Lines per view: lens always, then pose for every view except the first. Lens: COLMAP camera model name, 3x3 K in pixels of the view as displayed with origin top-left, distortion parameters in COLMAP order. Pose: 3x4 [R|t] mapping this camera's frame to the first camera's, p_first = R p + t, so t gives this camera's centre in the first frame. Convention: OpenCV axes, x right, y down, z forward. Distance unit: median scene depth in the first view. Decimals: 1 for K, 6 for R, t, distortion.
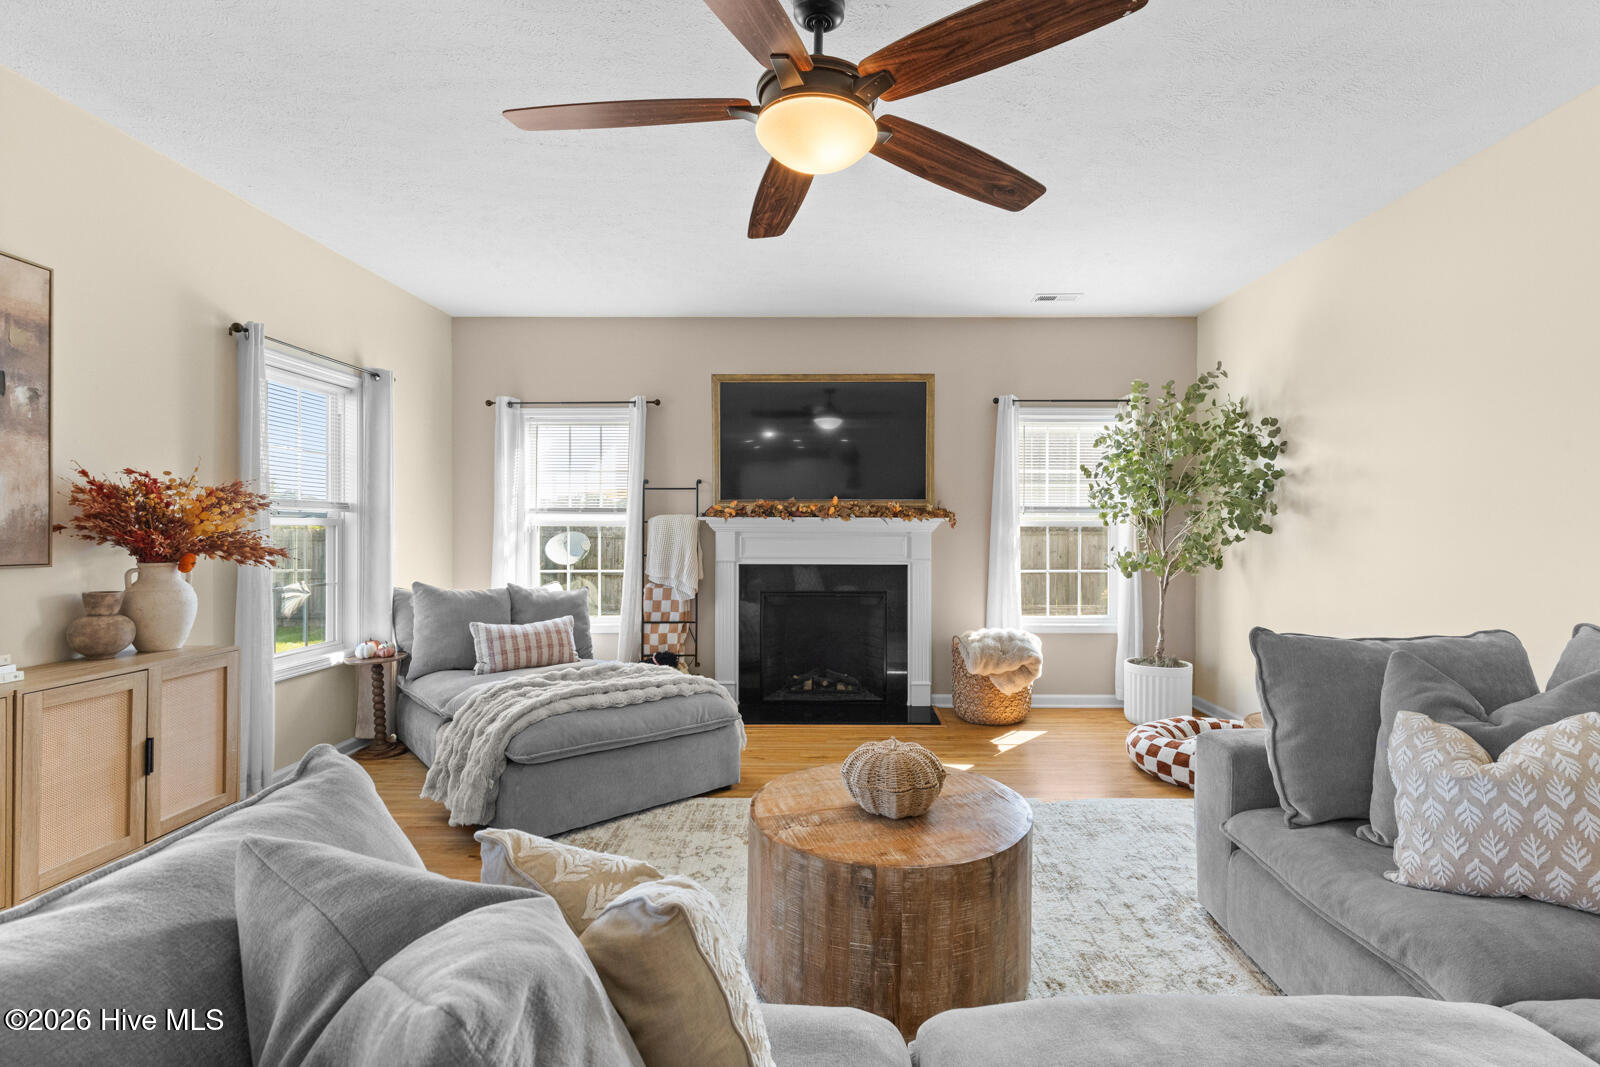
lens RADIAL K [[737.2, 0, 840.0], [0, 737.2, 533.9], [0, 0, 1]] dist [0.009580, -0.005096]
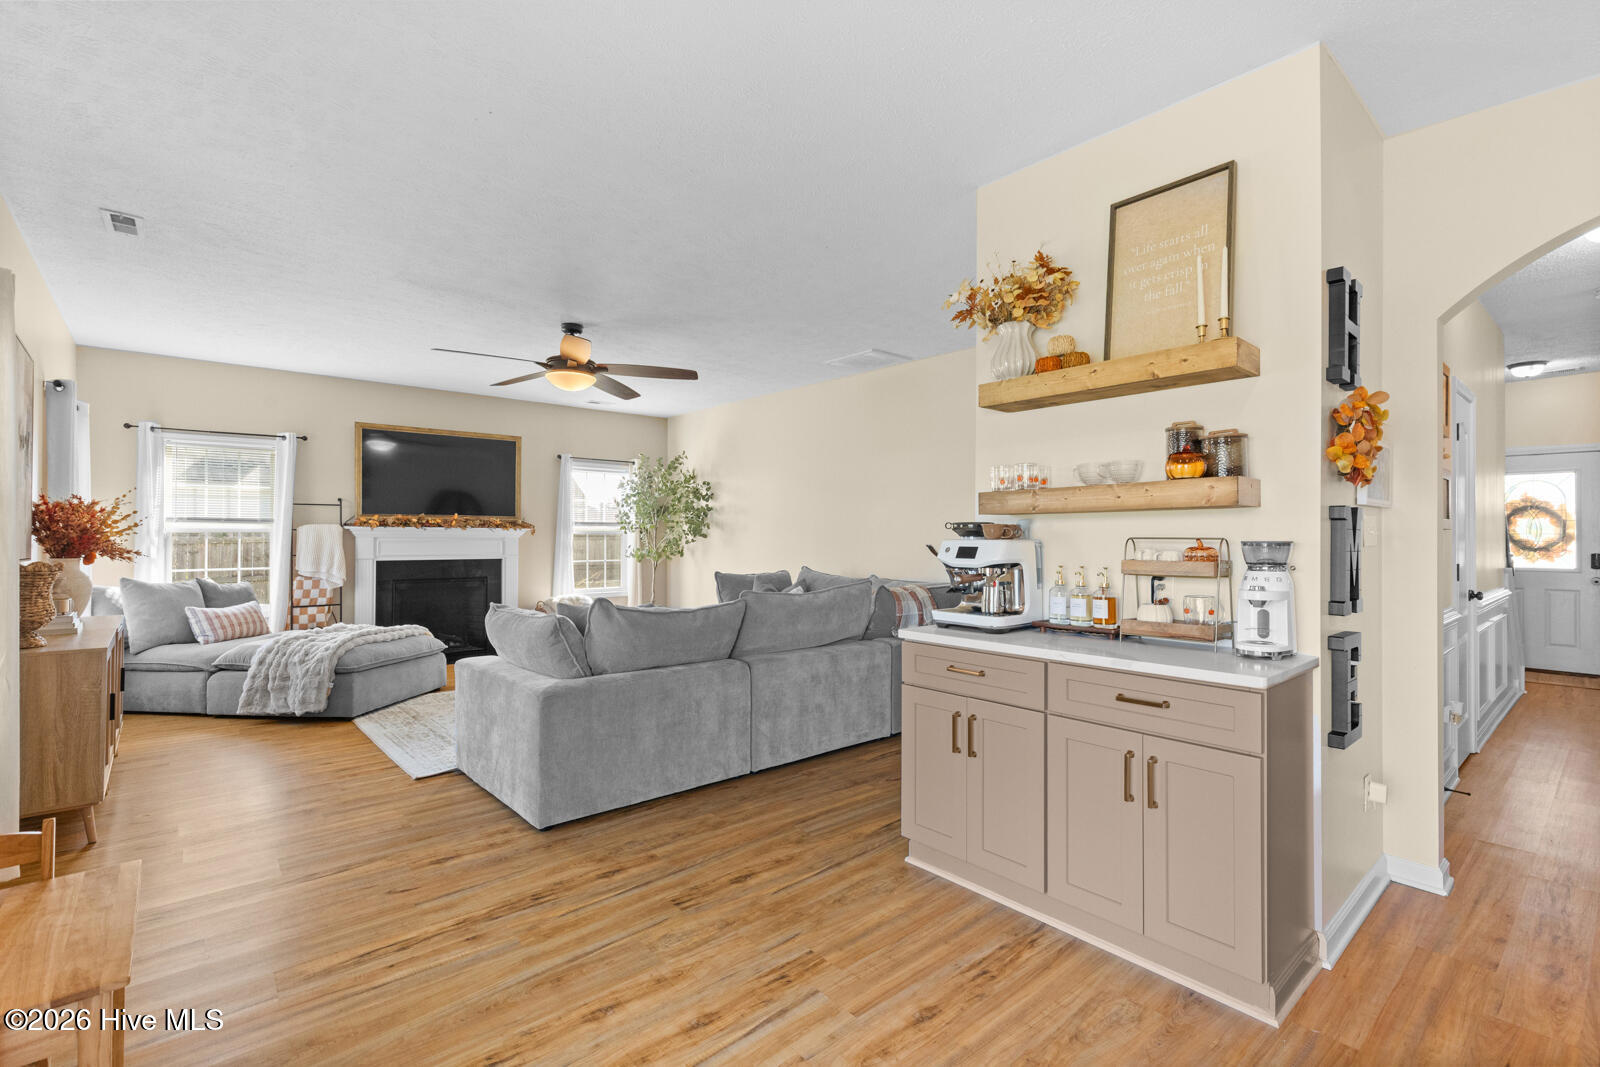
lens RADIAL K [[737.2, 0, 820.3], [0, 737.2, 529.4], [0, 0, 1]] dist [0.009580, -0.005096]
pose [[0.740919, 0.007199, 0.671556, -0.486892], [0.001923, 0.999916, -0.012840, 0.002018], [-0.671591, 0.010805, 0.740843, -0.633371]]
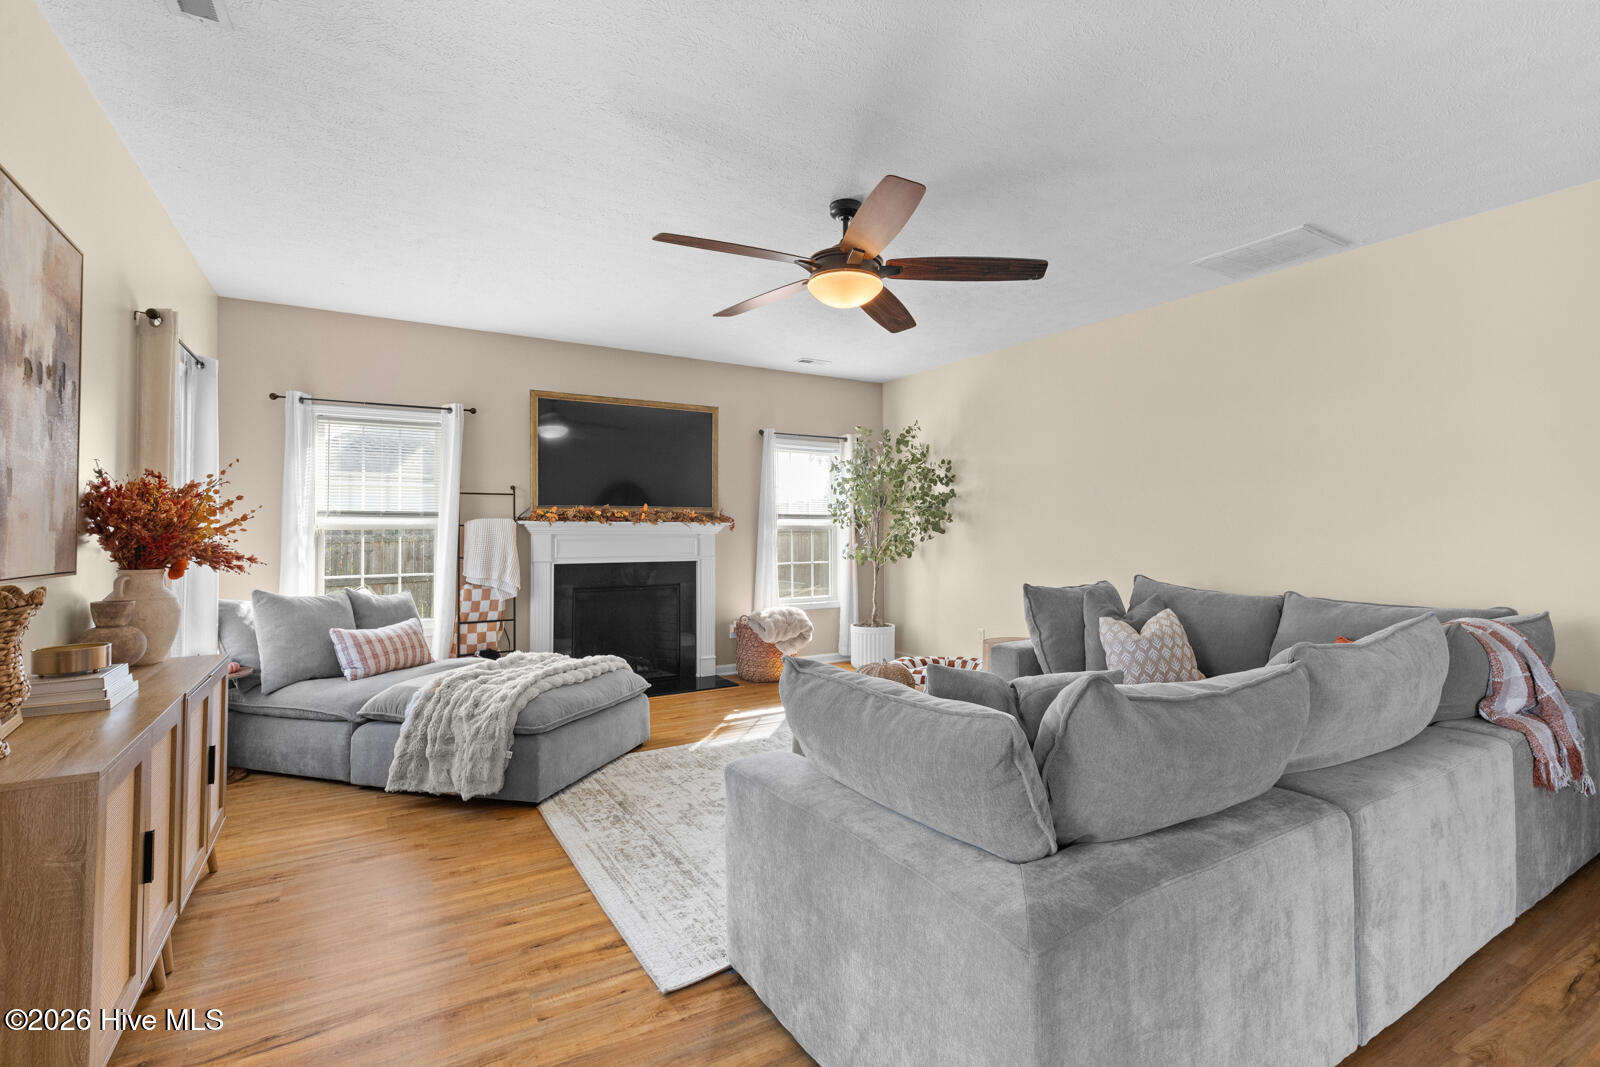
lens RADIAL K [[737.2, 0, 806.0], [0, 737.2, 514.5], [0, 0, 1]] dist [0.009580, -0.005096]
pose [[0.851216, 0.009414, 0.524731, -0.425872], [0.006063, 0.999596, -0.027768, 0.000142], [-0.524781, 0.026818, 0.850815, -0.142349]]
